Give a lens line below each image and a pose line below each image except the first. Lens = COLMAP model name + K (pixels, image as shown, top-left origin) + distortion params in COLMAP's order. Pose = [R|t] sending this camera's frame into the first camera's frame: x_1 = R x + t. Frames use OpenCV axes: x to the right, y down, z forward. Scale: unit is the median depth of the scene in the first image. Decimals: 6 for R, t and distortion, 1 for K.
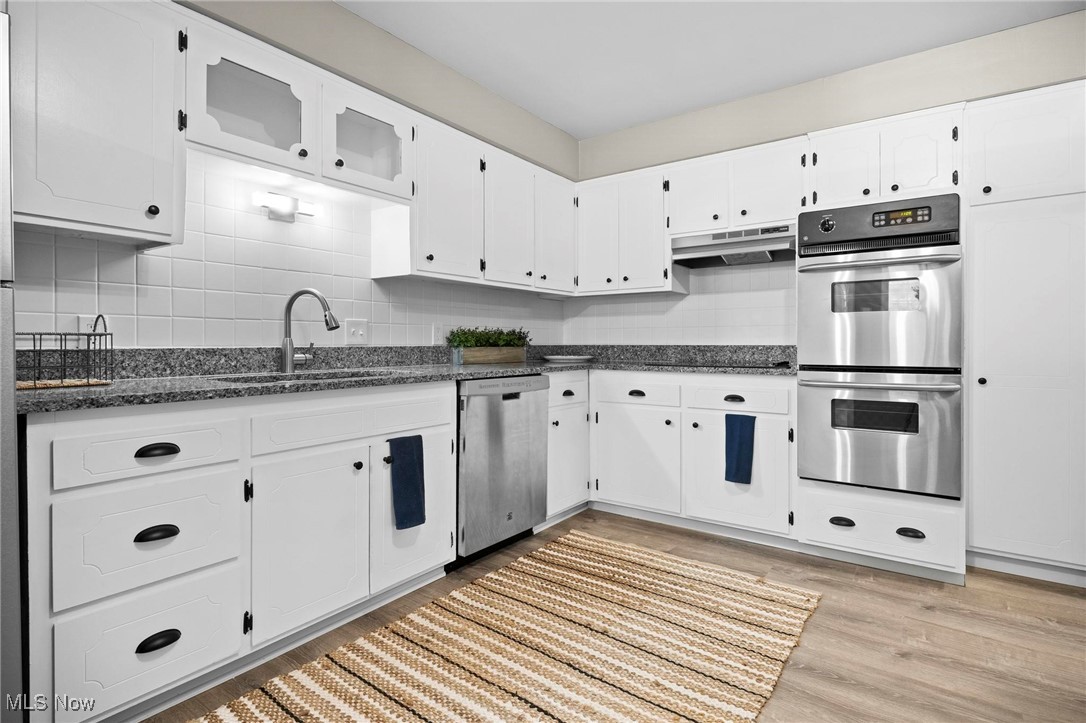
lens RADIAL K [[541.9, 0, 543.7], [0, 541.9, 345.0], [0, 0, 1]] dist [-0.001324, 0.000655]
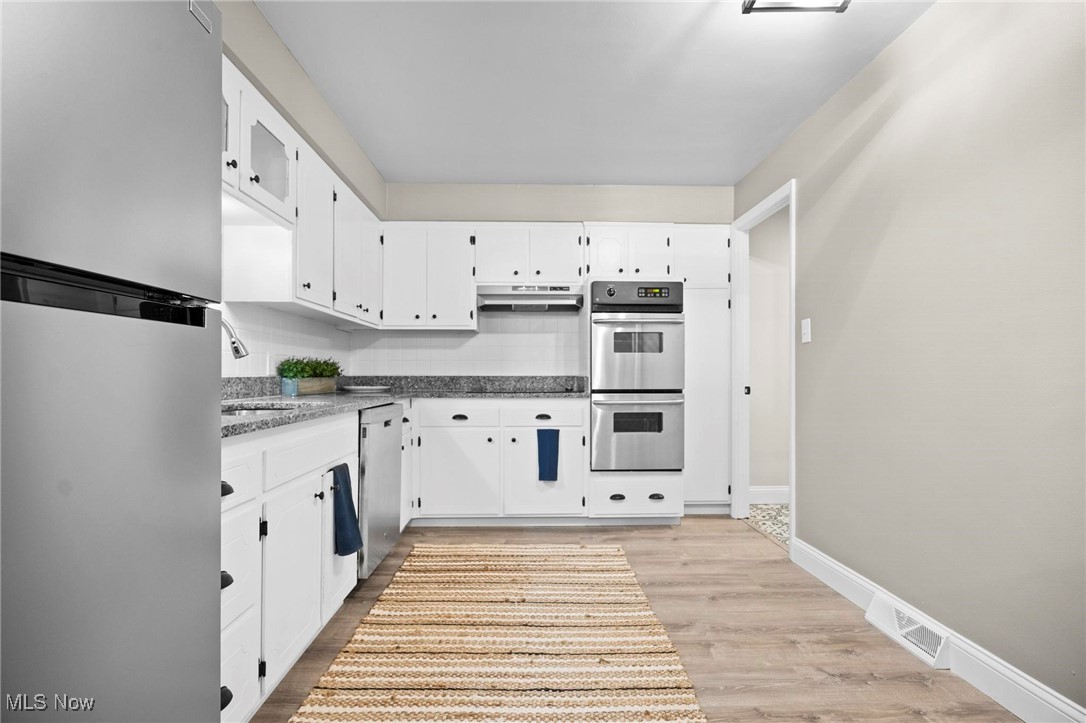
lens RADIAL K [[540.0, 0, 538.7], [0, 540.0, 375.1], [0, 0, 1]] dist [-0.002589, 0.000523]
pose [[0.796231, 0.000916, 0.604992, -0.495077], [0.001174, 0.999995, -0.003059, 0.003719], [-0.604992, 0.003145, 0.796226, -0.024642]]
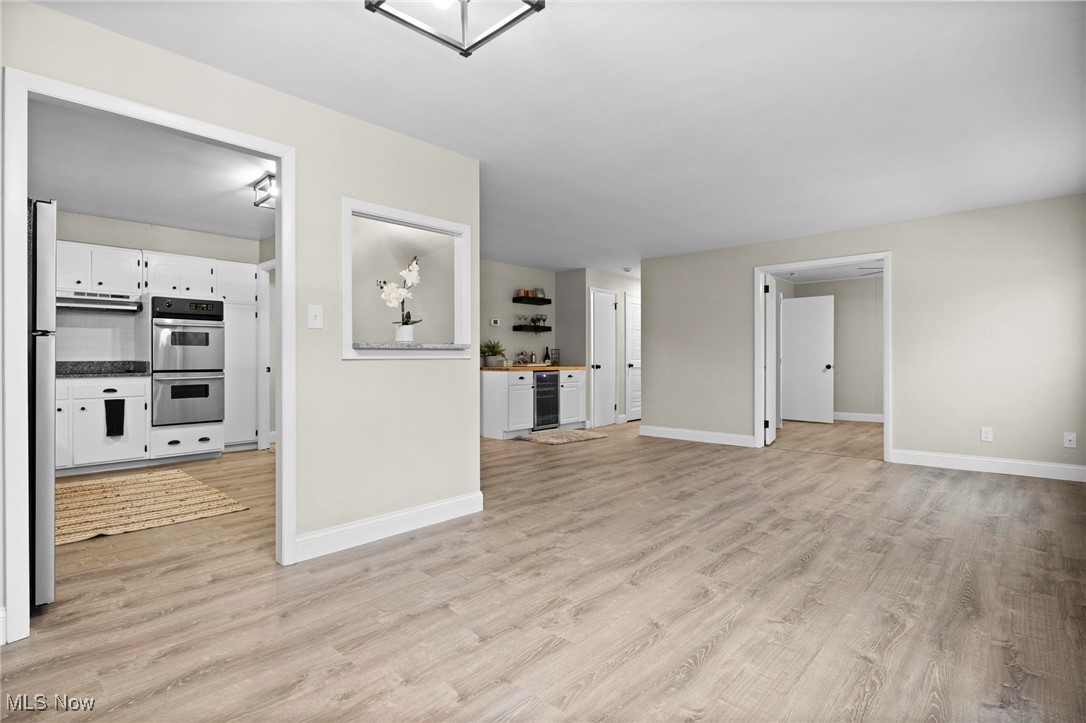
lens RADIAL K [[536.0, 0, 547.2], [0, 536.0, 358.9], [0, 0, 1]] dist [-0.001107, 0.000172]
pose [[0.108398, -0.000796, 0.994107, -1.418754], [0.005175, 0.999987, 0.000236, 0.000525], [-0.994094, 0.005119, 0.108400, -0.715592]]
